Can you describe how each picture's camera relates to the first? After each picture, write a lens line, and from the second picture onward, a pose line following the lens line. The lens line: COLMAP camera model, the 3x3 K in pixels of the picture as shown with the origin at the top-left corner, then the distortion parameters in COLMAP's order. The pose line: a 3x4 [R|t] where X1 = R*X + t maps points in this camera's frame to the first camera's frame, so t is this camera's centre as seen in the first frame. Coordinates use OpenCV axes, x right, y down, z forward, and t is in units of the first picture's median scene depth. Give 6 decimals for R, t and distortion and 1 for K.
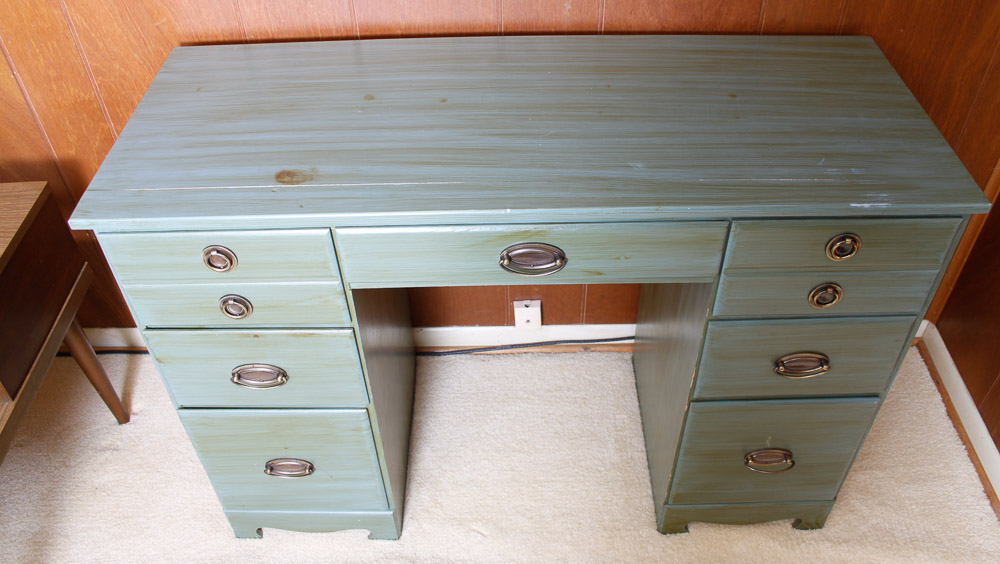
lens RADIAL K [[840.4, 0, 493.2], [0, 840.4, 231.0], [0, 0, 1]] dist [-0.127326, 0.058459]
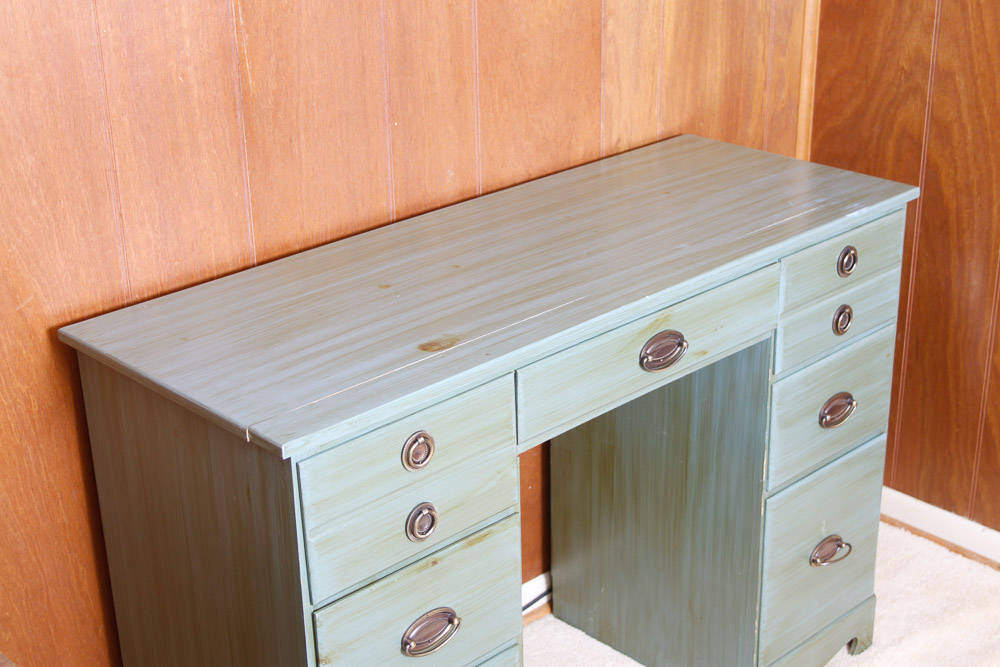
lens RADIAL K [[1522.6, 0, 497.0], [0, 1522.6, 334.6], [0, 0, 1]] dist [0.002129, 0.000000]
pose [[0.729565, -0.265198, 0.630401, -0.948436], [0.453420, 0.877620, -0.155546, 0.160987], [-0.512001, 0.399317, 0.760526, -0.208521]]
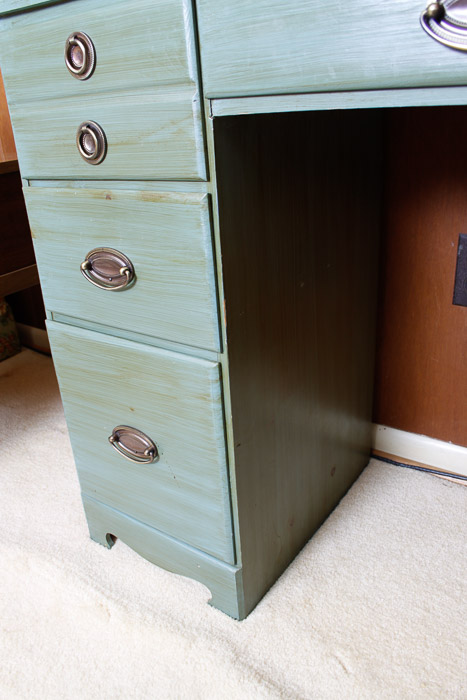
lens RADIAL K [[565.2, 0, 235.2], [0, 565.2, 344.9], [0, 0, 1]] dist [-0.108928, 0.018087]
pose [[0.815833, 0.204916, -0.540764, 0.110834], [-0.351495, 0.918264, -0.182324, 0.264093], [0.459203, 0.338822, 0.821177, 0.565239]]
